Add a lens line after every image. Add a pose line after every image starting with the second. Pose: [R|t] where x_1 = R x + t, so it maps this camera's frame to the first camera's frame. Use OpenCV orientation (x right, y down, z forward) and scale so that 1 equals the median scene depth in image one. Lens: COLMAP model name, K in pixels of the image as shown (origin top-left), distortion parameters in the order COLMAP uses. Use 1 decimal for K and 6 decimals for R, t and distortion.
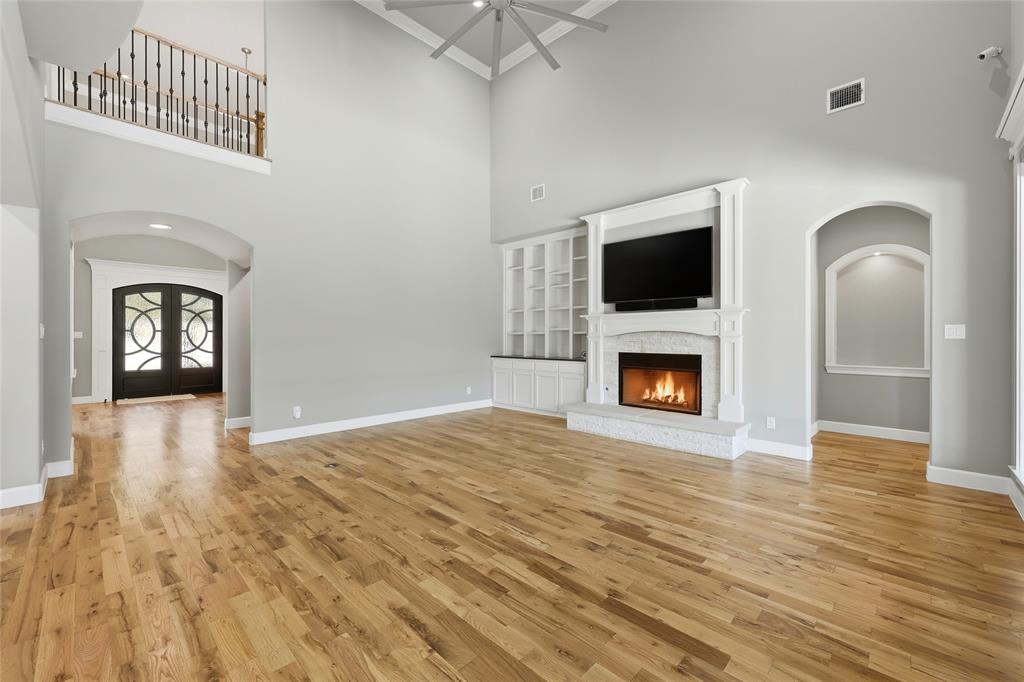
lens RADIAL K [[416.5, 0, 509.6], [0, 416.5, 337.2], [0, 0, 1]] dist [-0.000522, -0.000035]
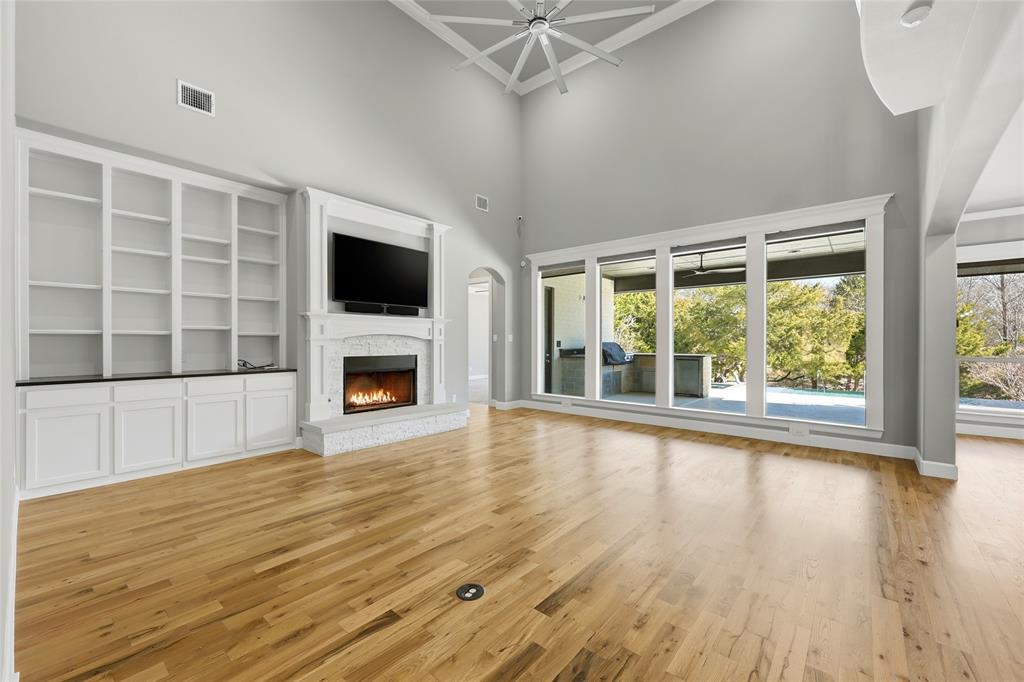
lens RADIAL K [[416.5, 0, 509.8], [0, 416.5, 343.0], [0, 0, 1]] dist [-0.000522, -0.000035]
pose [[-0.067314, -0.005286, 0.997718, -0.791982], [-0.001220, 0.999986, 0.005216, 0.000813], [-0.997731, -0.000866, -0.067319, 0.834423]]
